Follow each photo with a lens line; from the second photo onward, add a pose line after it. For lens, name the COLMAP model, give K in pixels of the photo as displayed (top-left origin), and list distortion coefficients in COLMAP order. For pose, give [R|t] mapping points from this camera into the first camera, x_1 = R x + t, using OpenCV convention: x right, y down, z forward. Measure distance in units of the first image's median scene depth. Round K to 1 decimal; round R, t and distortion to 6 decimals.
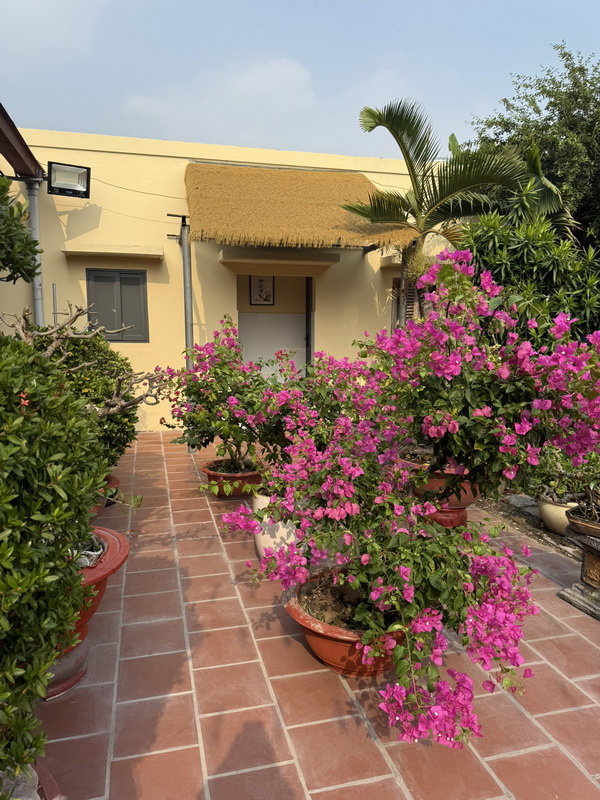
lens RADIAL K [[566.8, 0, 299.9], [0, 566.8, 401.6], [0, 0, 1]] dist [-0.000073, -0.034745]
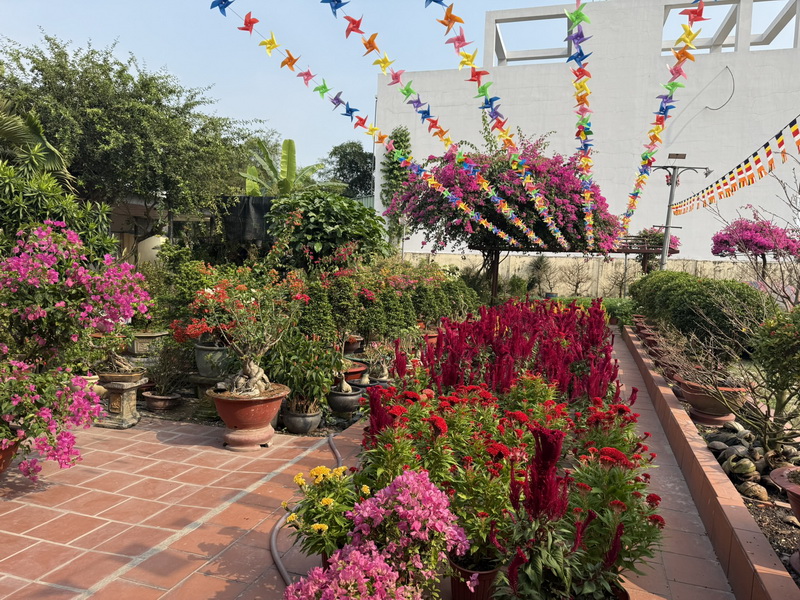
lens RADIAL K [[555.6, 0, 402.7], [0, 555.6, 294.3], [0, 0, 1]] dist [0.034501, -0.036964]
pose [[0.516827, -0.025446, 0.855711, -0.288830], [0.076146, 0.996963, -0.016344, 0.044197], [-0.852697, 0.073606, 0.517195, -0.390711]]
